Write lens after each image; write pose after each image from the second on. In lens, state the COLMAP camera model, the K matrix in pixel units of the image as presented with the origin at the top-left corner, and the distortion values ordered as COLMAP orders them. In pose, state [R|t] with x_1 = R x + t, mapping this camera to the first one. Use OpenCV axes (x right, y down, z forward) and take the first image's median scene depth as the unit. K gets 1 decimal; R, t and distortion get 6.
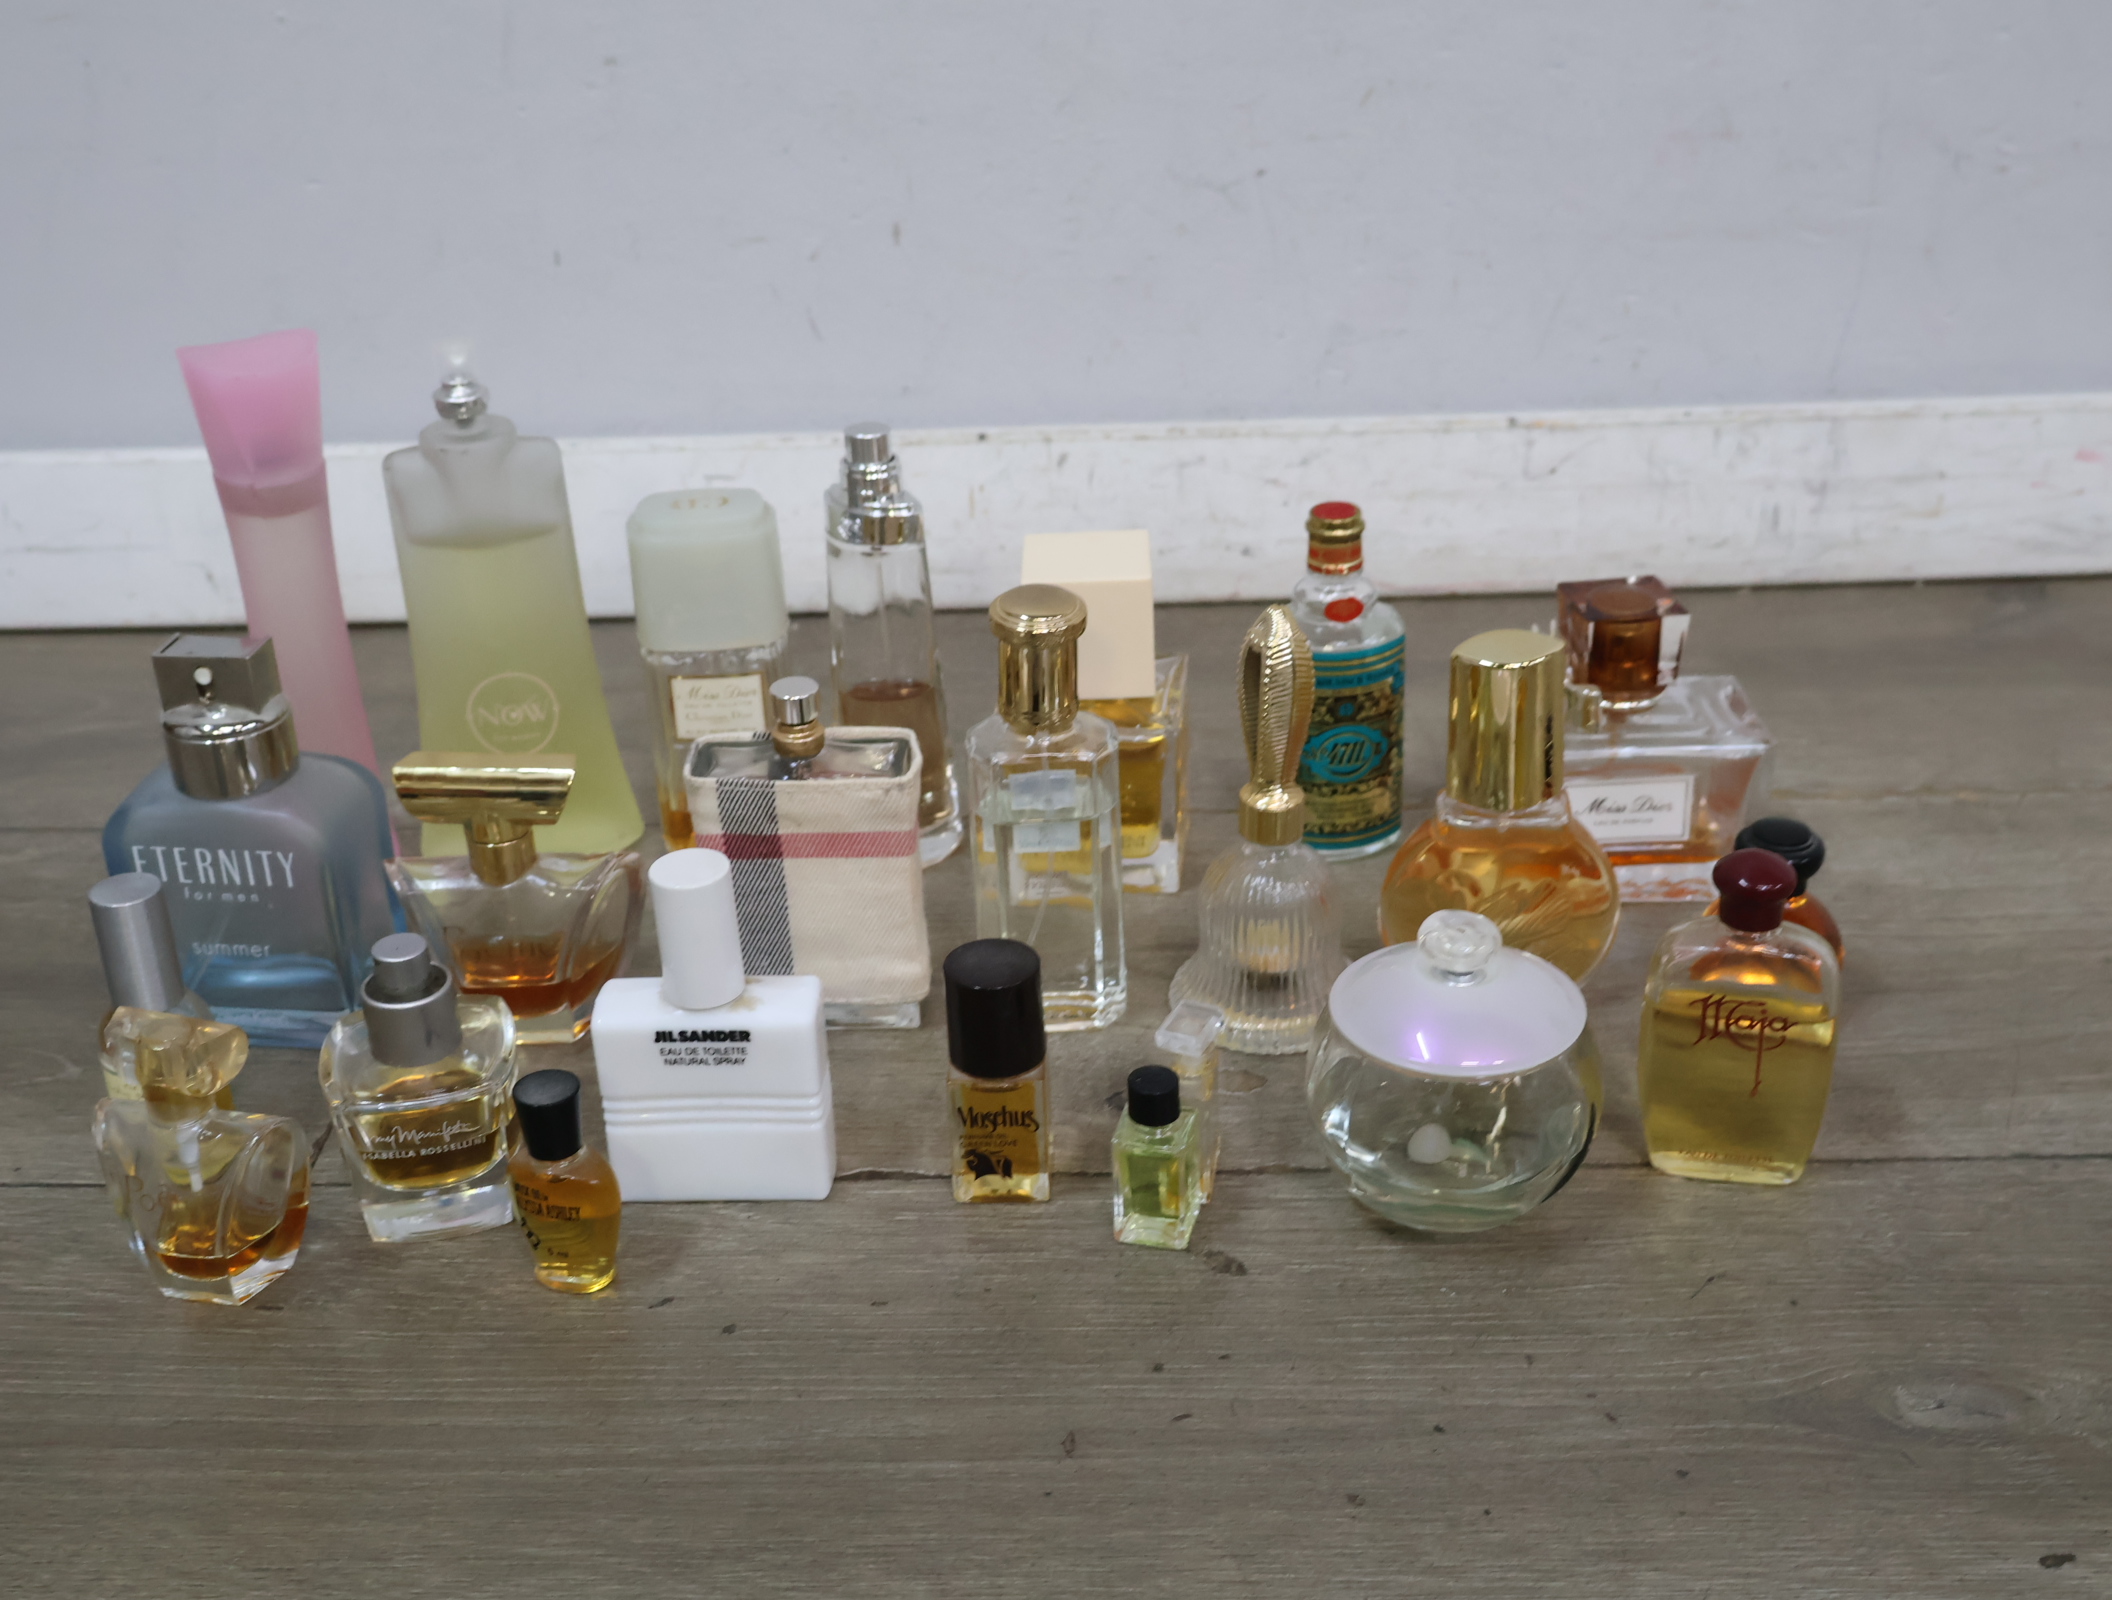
lens RADIAL K [[2410.3, 0, 1049.8], [0, 2410.3, 796.7], [0, 0, 1]] dist [0.001317, 0.000000]
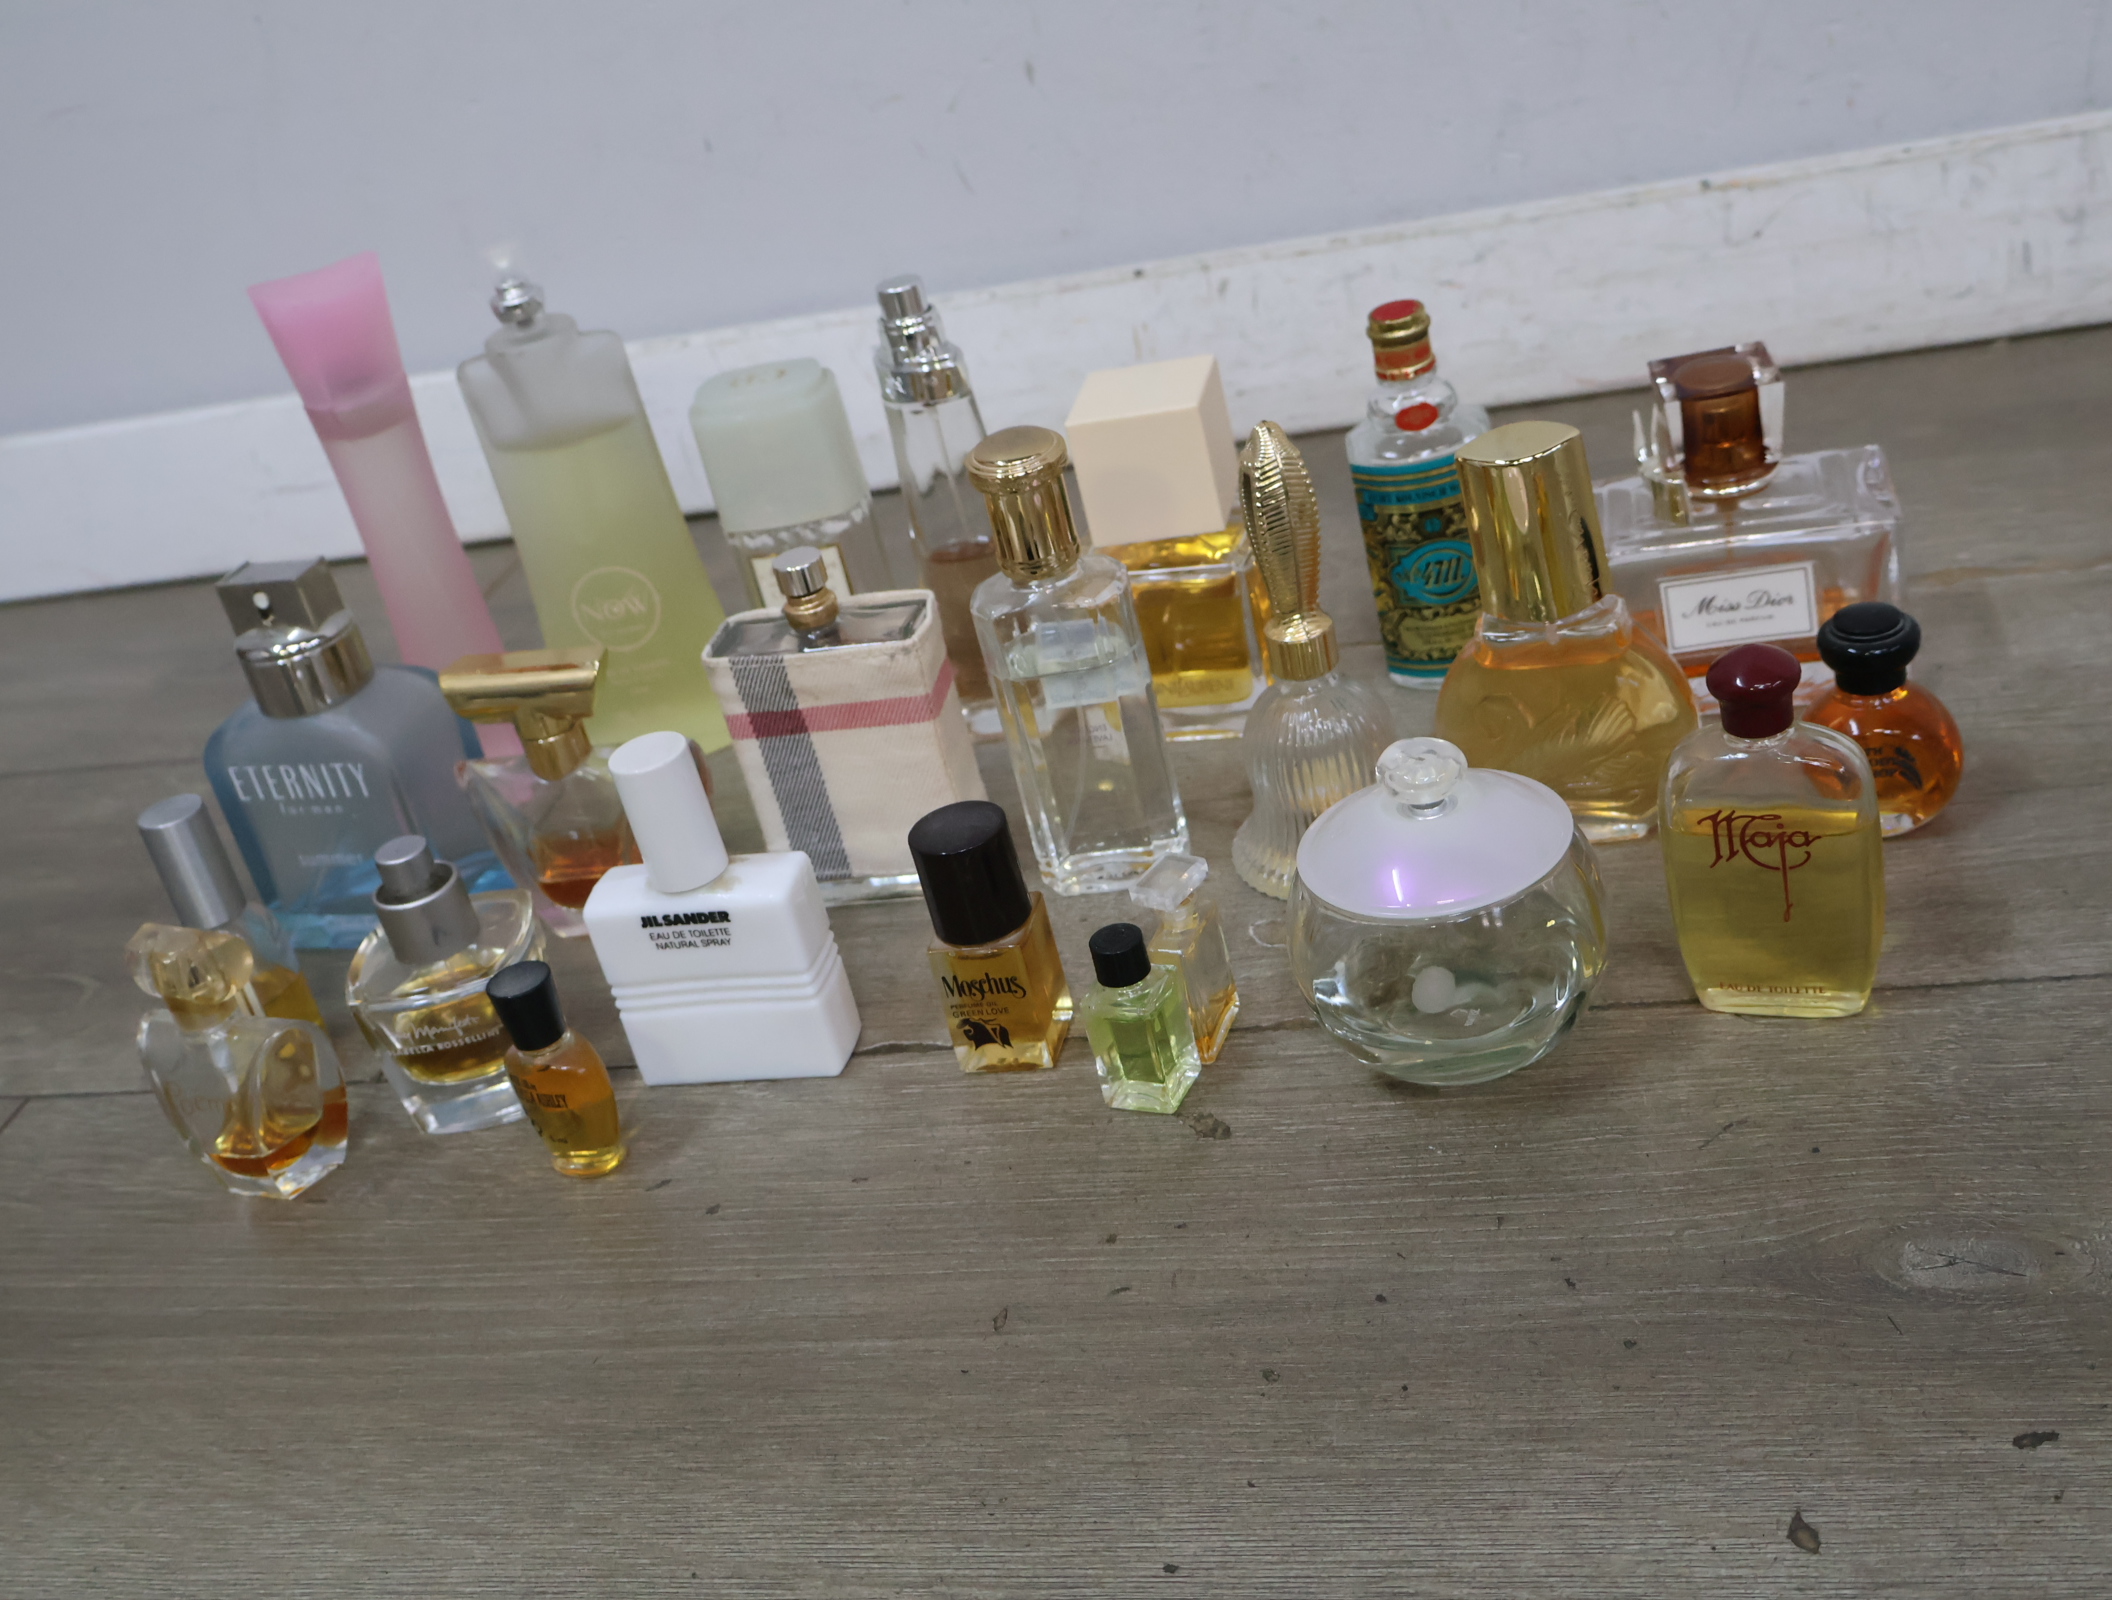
lens RADIAL K [[2410.3, 0, 1058.8], [0, 2410.3, 803.7], [0, 0, 1]] dist [0.001317, 0.000000]
pose [[0.966565, -0.067627, -0.247345, 0.241013], [0.082916, 0.995204, 0.051912, 0.012237], [0.242648, -0.070685, 0.967536, 0.073050]]
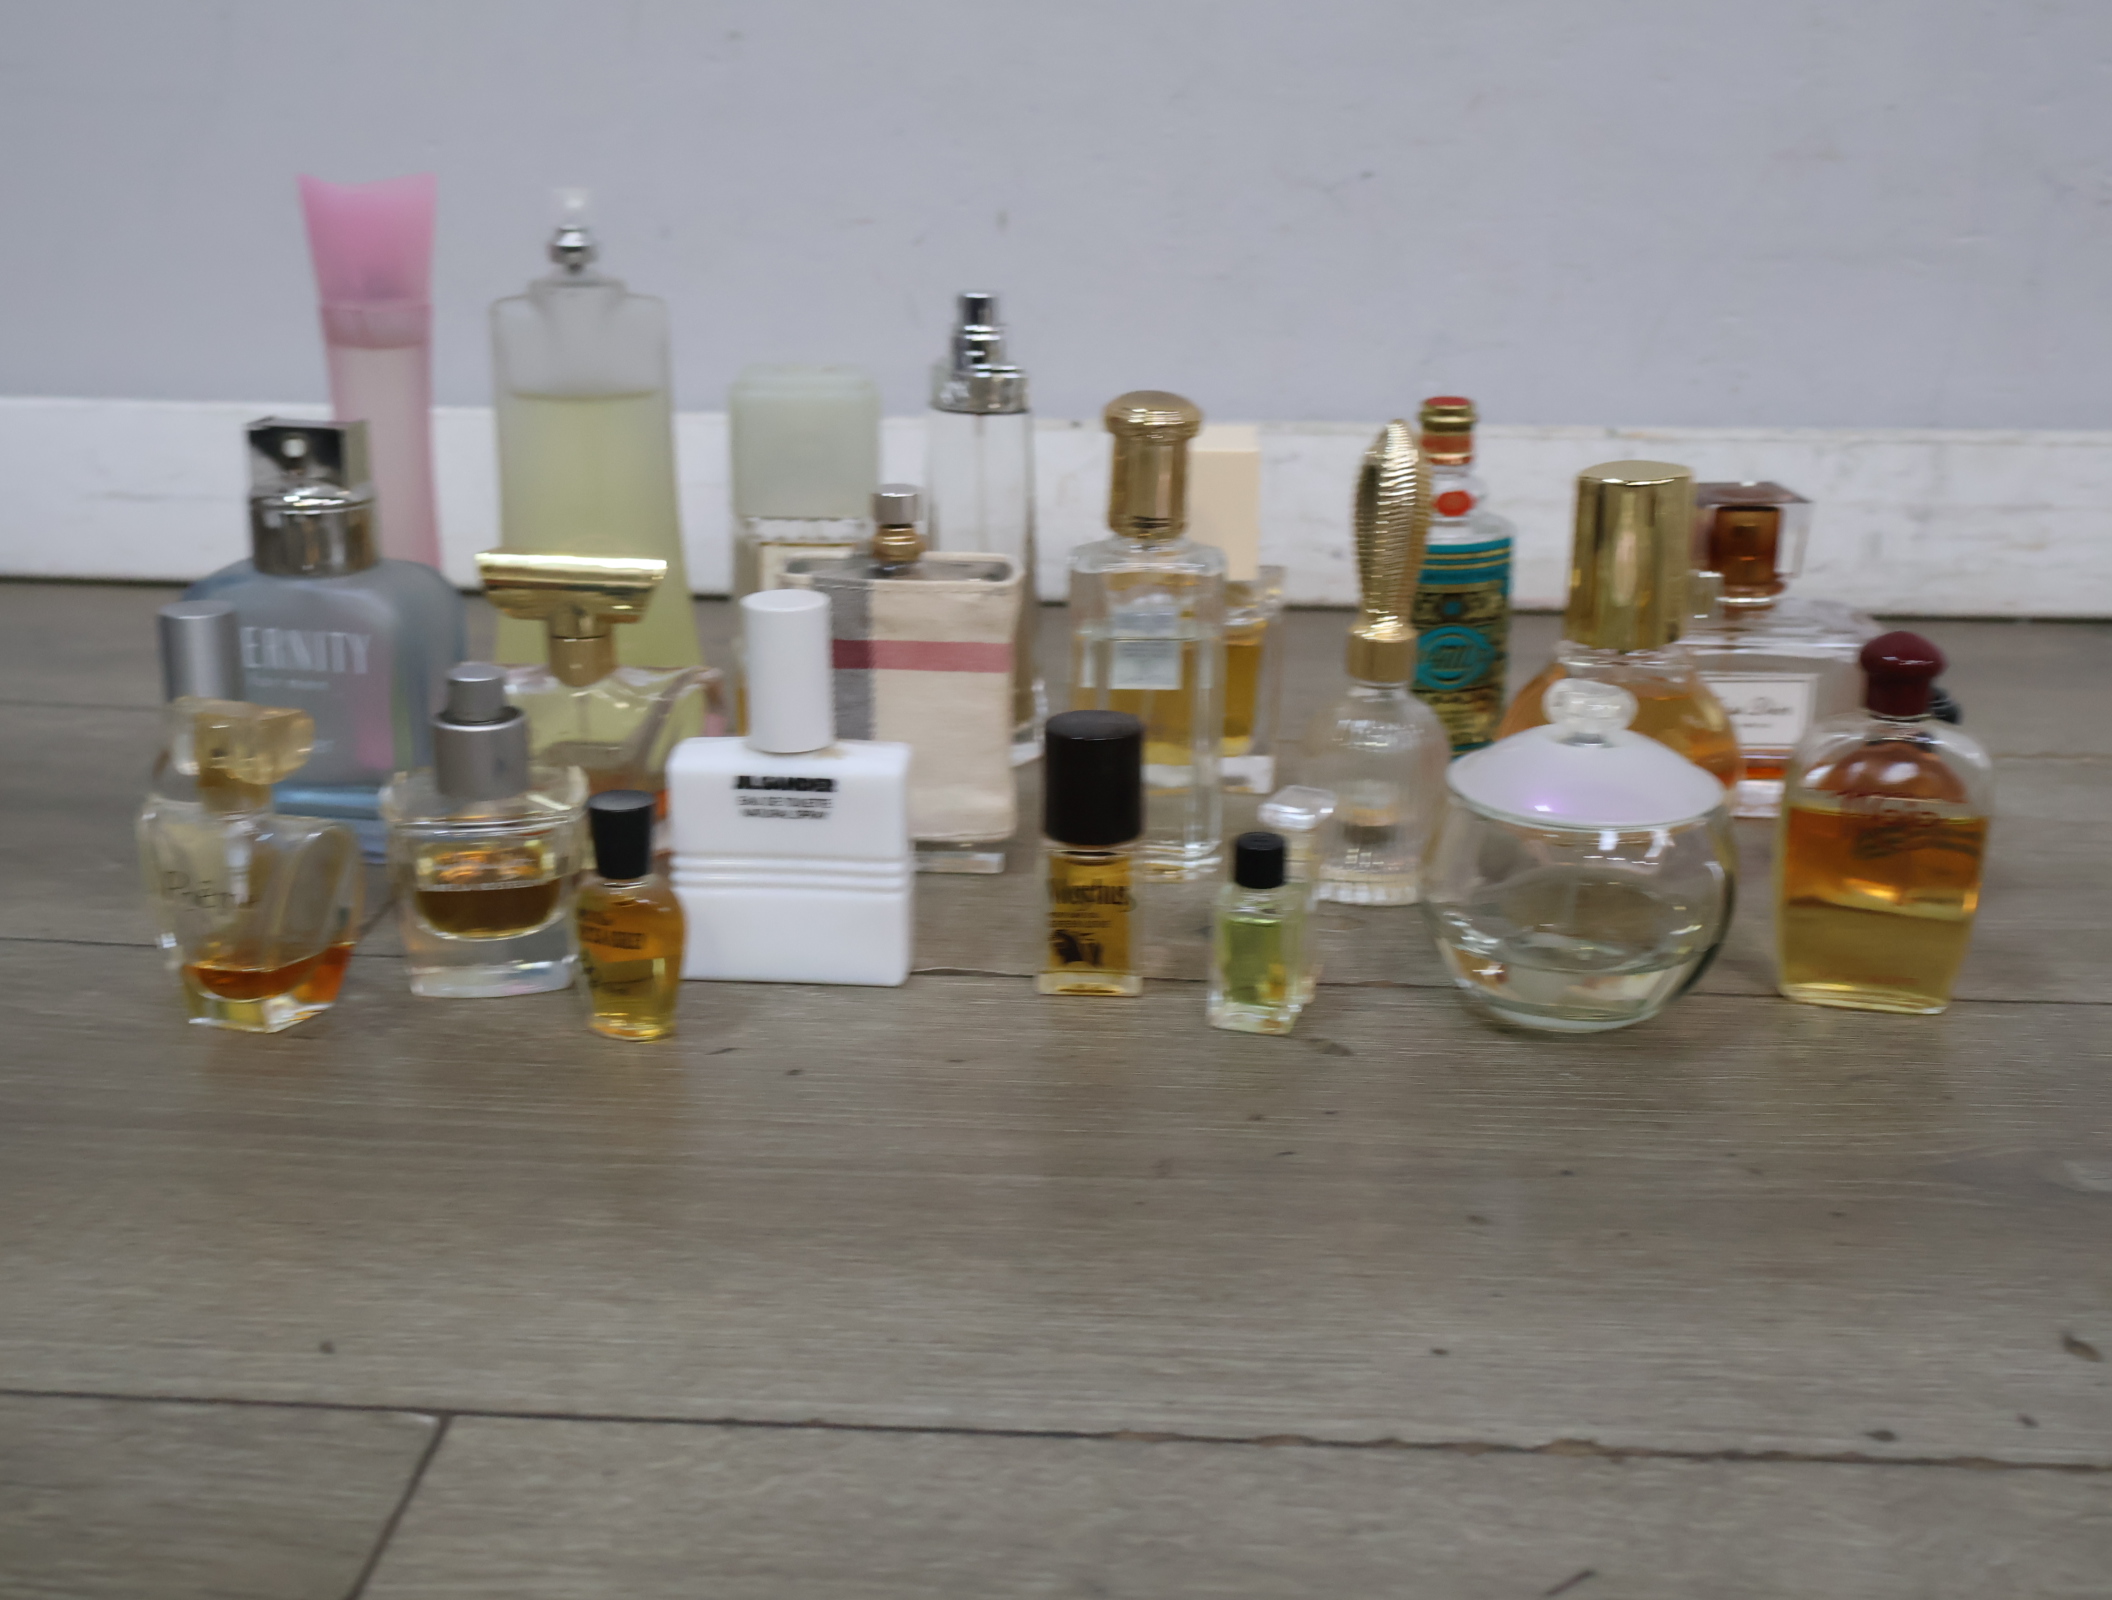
lens RADIAL K [[2410.3, 0, 1045.8], [0, 2410.3, 795.8], [0, 0, 1]] dist [0.001317, 0.000000]
pose [[0.998499, 0.052522, -0.015497, -0.025081], [-0.054310, 0.986041, -0.157399, 0.234353], [0.007014, 0.158005, 0.987413, 0.061008]]
